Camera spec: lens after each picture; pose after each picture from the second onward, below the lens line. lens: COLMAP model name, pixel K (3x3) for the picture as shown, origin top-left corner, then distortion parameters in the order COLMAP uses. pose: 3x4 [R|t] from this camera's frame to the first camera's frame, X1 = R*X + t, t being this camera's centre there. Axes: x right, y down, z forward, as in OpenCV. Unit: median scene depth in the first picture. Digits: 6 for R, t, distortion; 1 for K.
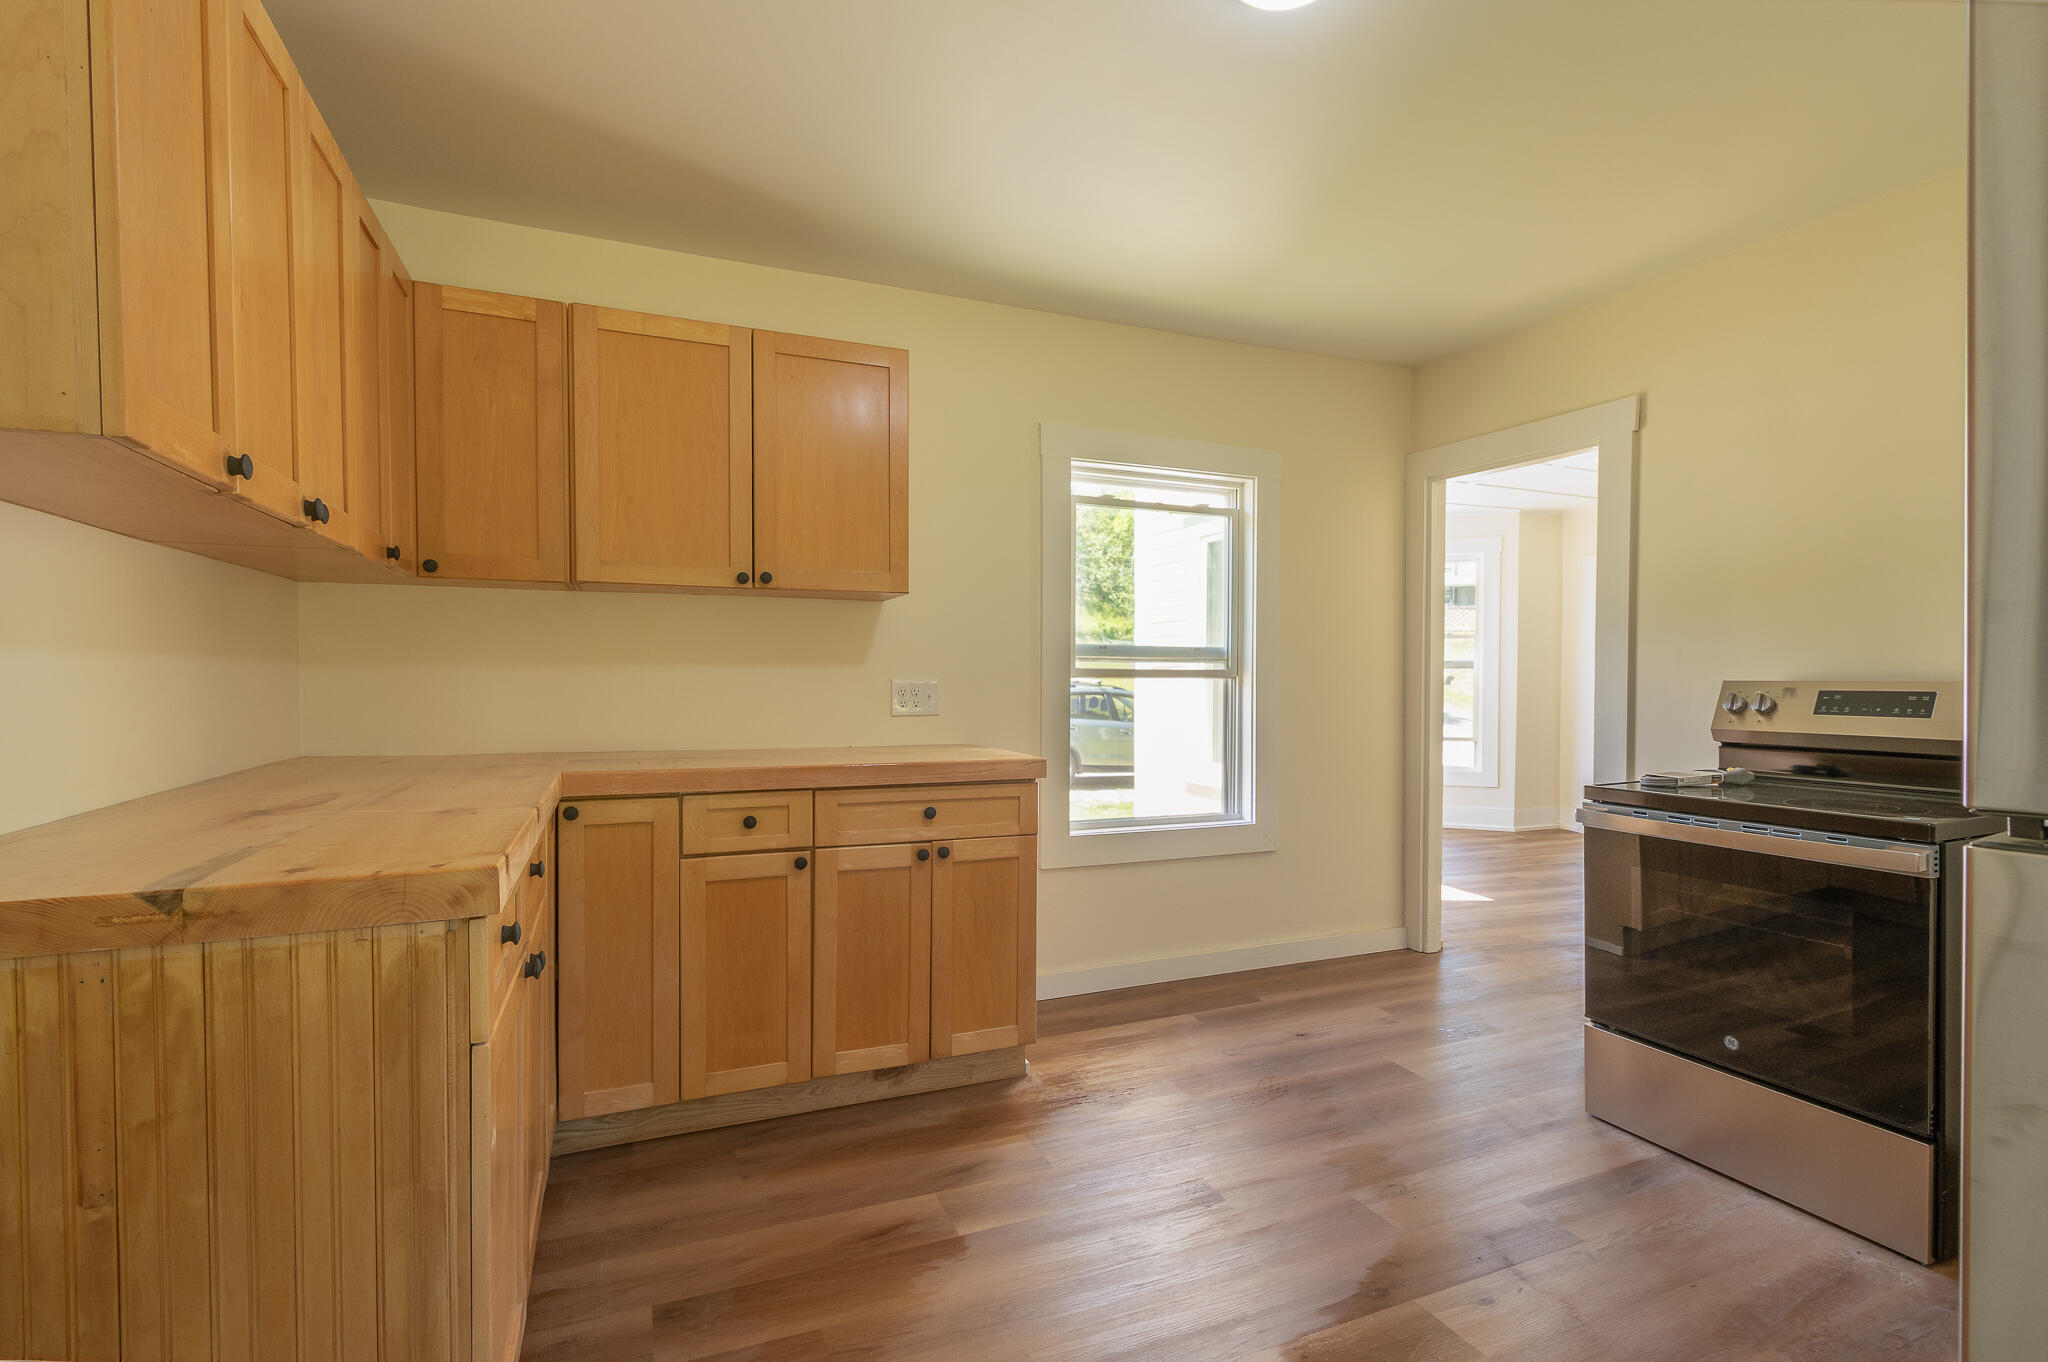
lens RADIAL K [[927.4, 0, 1030.6], [0, 927.4, 682.4], [0, 0, 1]] dist [-0.002590, -0.001250]
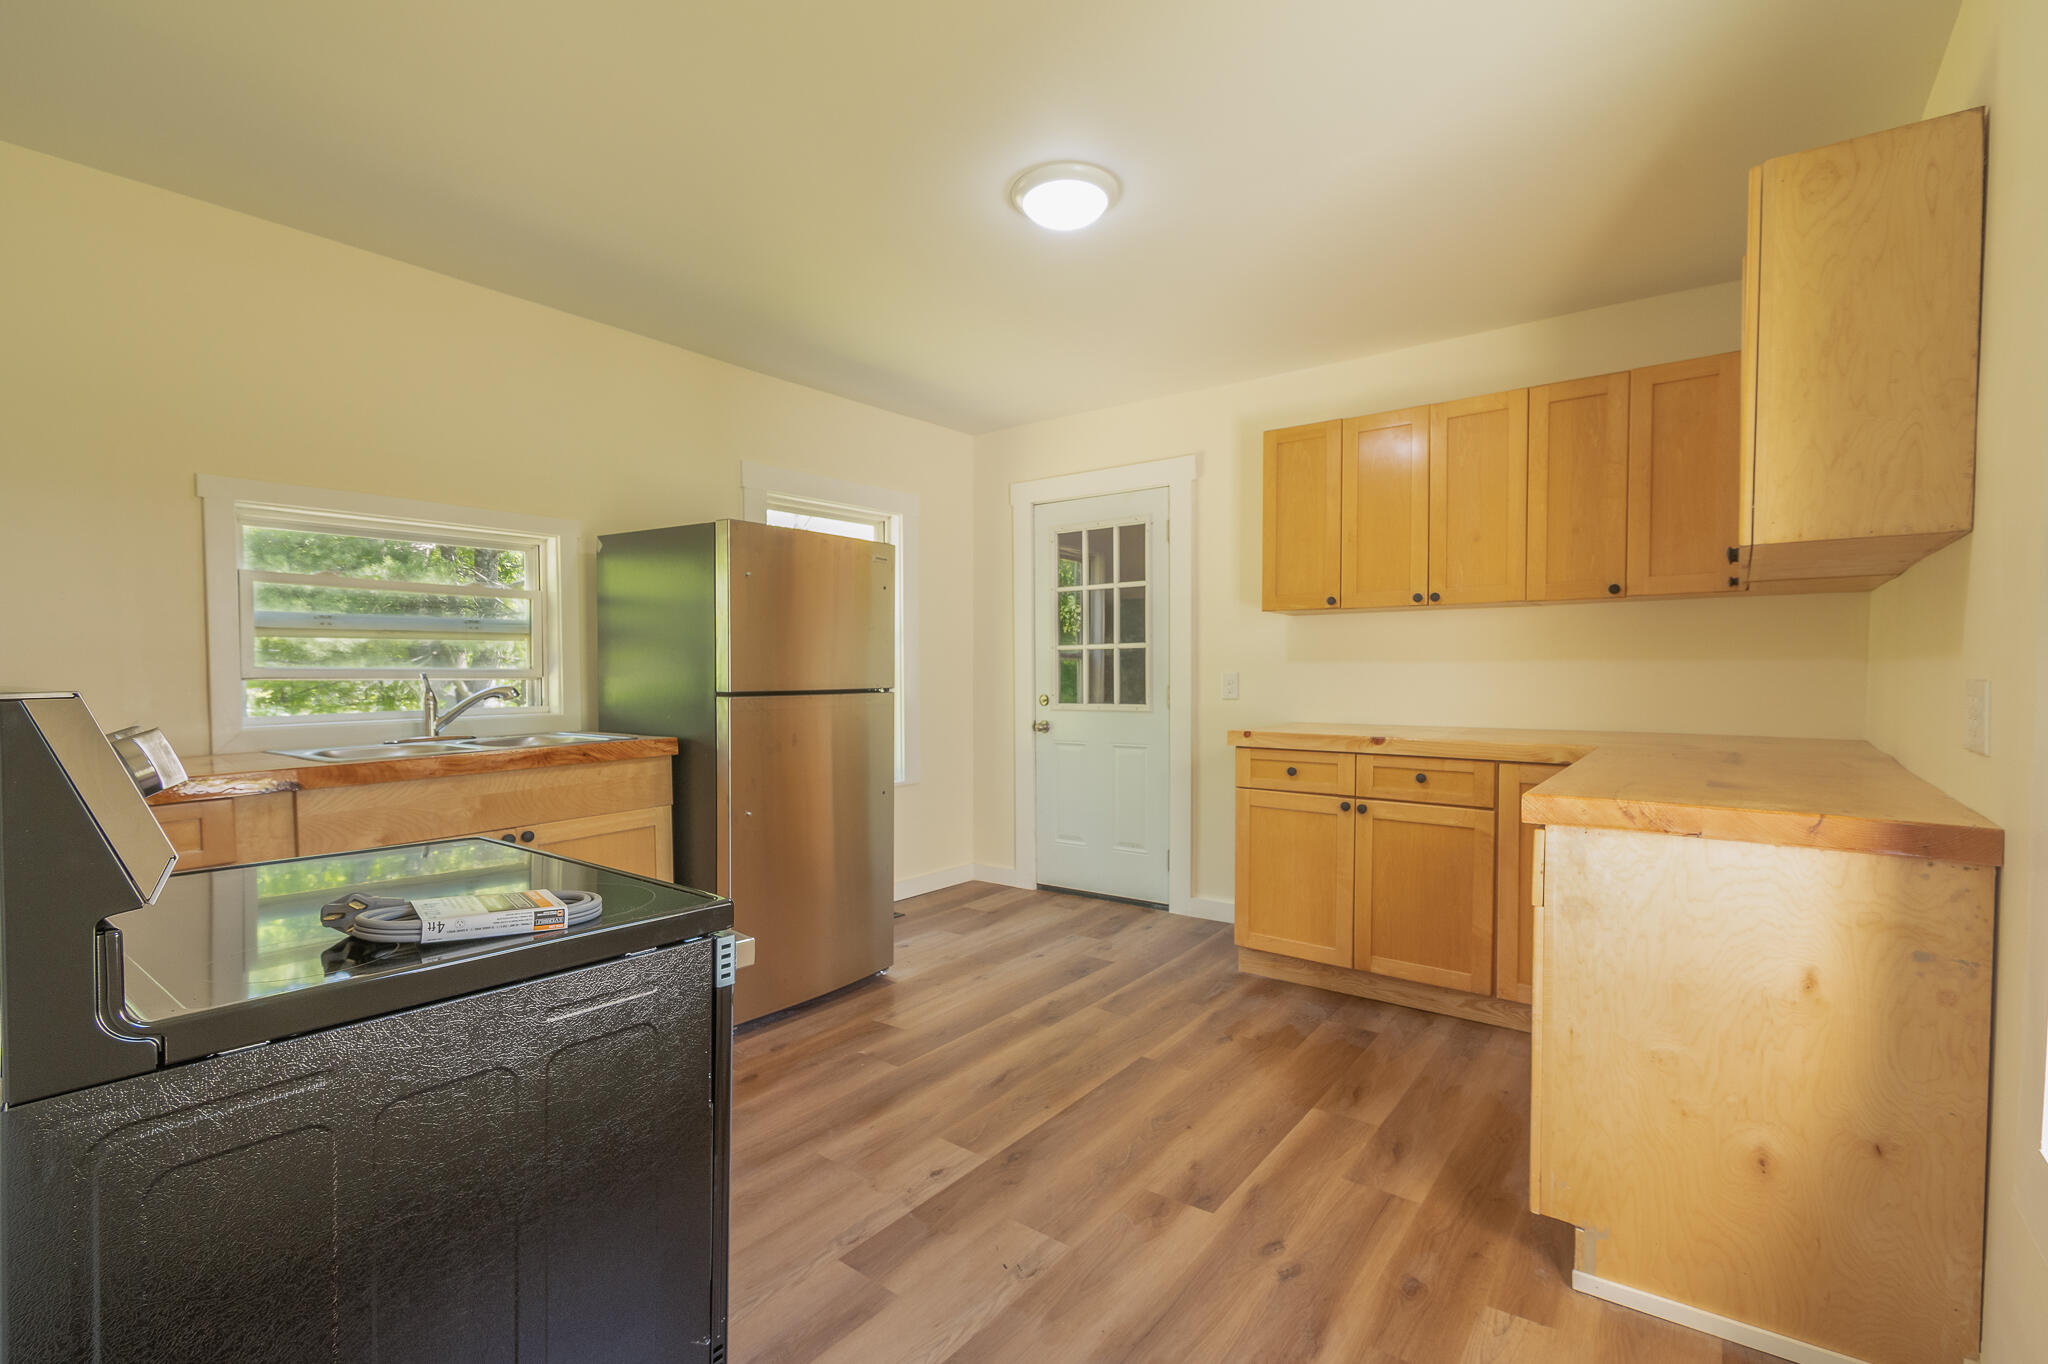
lens RADIAL K [[927.4, 0, 1032.3], [0, 927.4, 681.3], [0, 0, 1]] dist [-0.002590, -0.001250]
pose [[-0.863641, 0.008902, -0.504029, 0.896556], [-0.010554, 0.999306, 0.035734, -0.029487], [0.503997, 0.036181, -0.862947, 1.891588]]
